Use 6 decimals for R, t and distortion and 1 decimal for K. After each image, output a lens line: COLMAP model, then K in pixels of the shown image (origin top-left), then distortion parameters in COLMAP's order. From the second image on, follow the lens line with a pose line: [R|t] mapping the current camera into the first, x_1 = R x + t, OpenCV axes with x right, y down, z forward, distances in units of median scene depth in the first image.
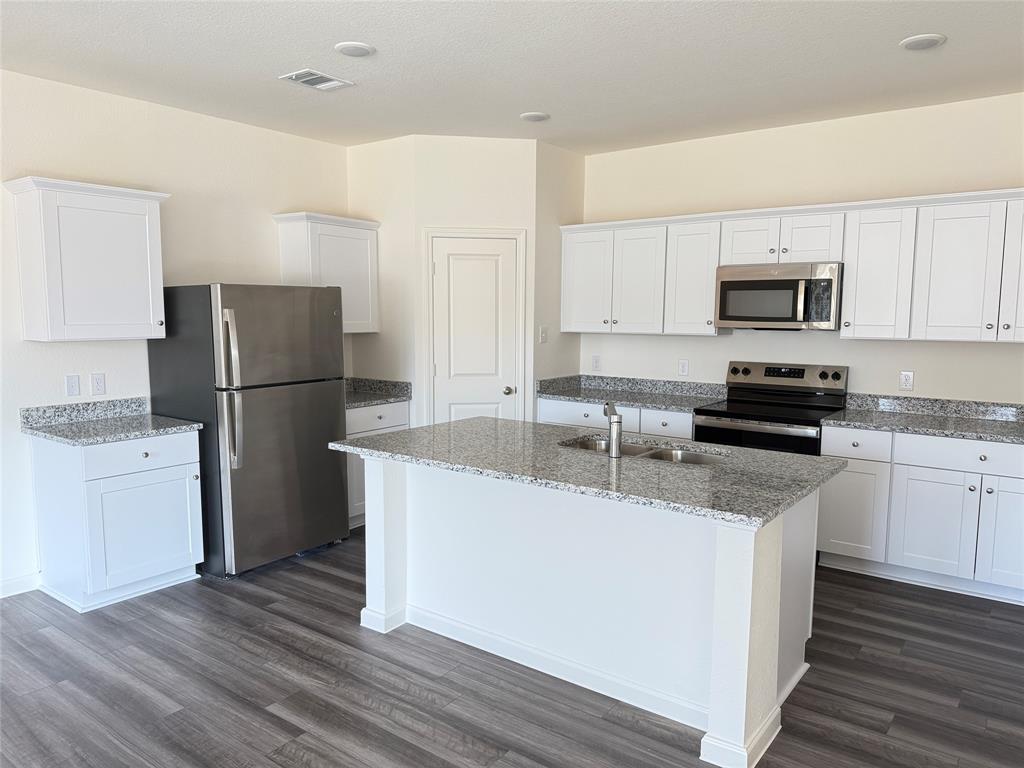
lens RADIAL K [[723.8, 0, 504.2], [0, 723.8, 385.1], [0, 0, 1]] dist [0.049335, -0.044620]
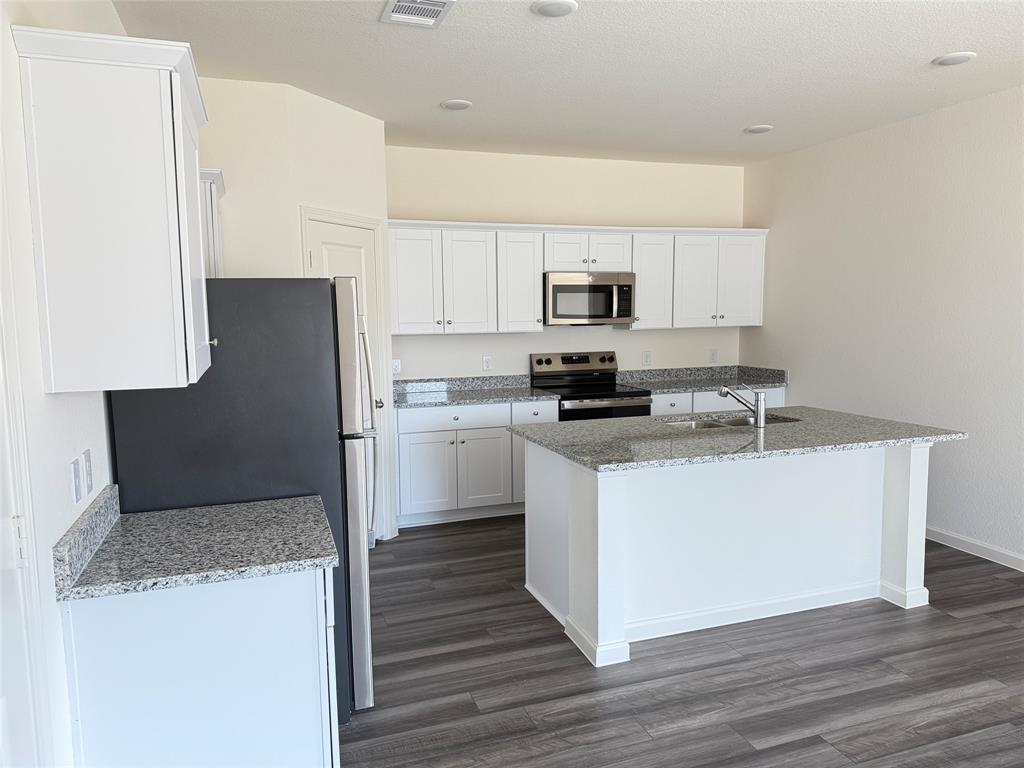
lens RADIAL K [[723.8, 0, 506.0], [0, 723.8, 382.1], [0, 0, 1]] dist [0.049335, -0.044620]
pose [[0.547295, -0.094853, 0.831547, -0.789157], [0.098331, 0.993963, 0.048662, -0.057078], [-0.831143, 0.055135, 0.553318, 0.475850]]
